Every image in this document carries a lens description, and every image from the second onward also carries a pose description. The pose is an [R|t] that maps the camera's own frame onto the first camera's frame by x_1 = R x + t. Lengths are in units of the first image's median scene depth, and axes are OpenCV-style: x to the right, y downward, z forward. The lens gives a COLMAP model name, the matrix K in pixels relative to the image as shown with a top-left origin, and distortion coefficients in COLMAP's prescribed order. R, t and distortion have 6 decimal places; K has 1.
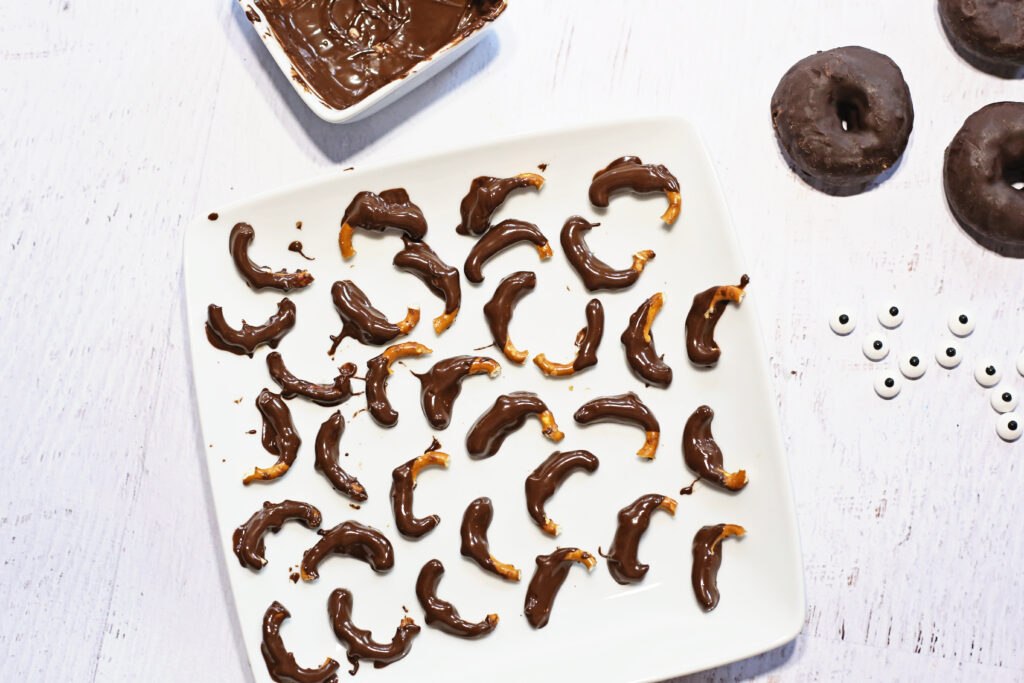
lens RADIAL K [[1600.6, 0, 514.1], [0, 1600.6, 346.0], [0, 0, 1]] dist [-0.174297, 0.000000]
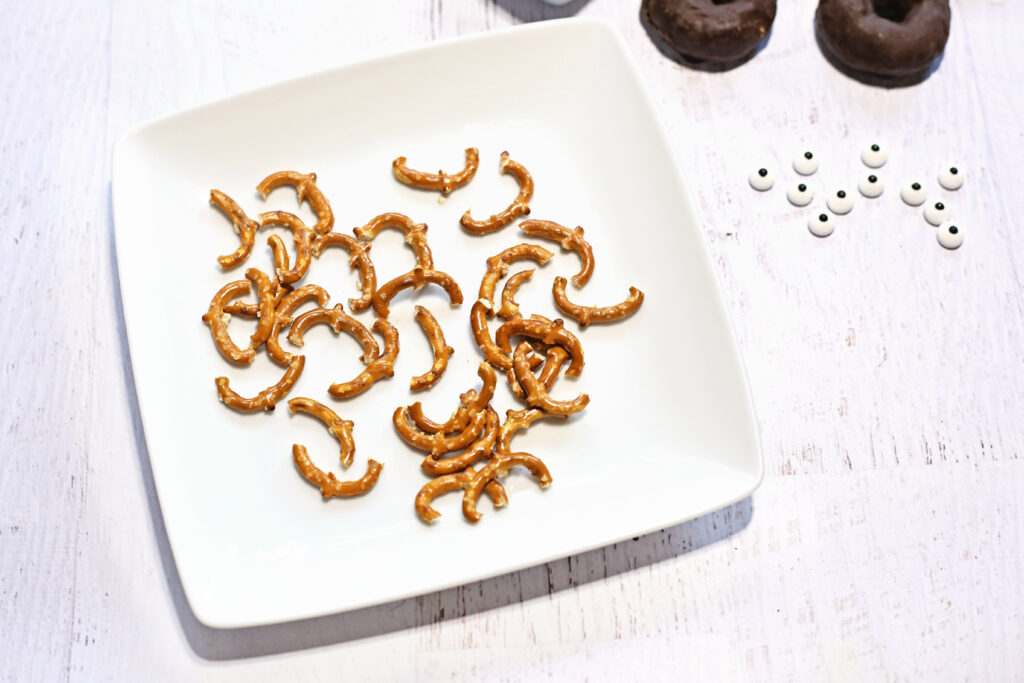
lens RADIAL K [[1600.6, 0, 511.1], [0, 1600.6, 339.4], [0, 0, 1]] dist [-0.174297, 0.000000]
pose [[0.974592, -0.194548, 0.110998, -0.080185], [0.217884, 0.938325, -0.268464, 0.316430], [-0.051923, 0.285828, 0.956873, 0.072147]]
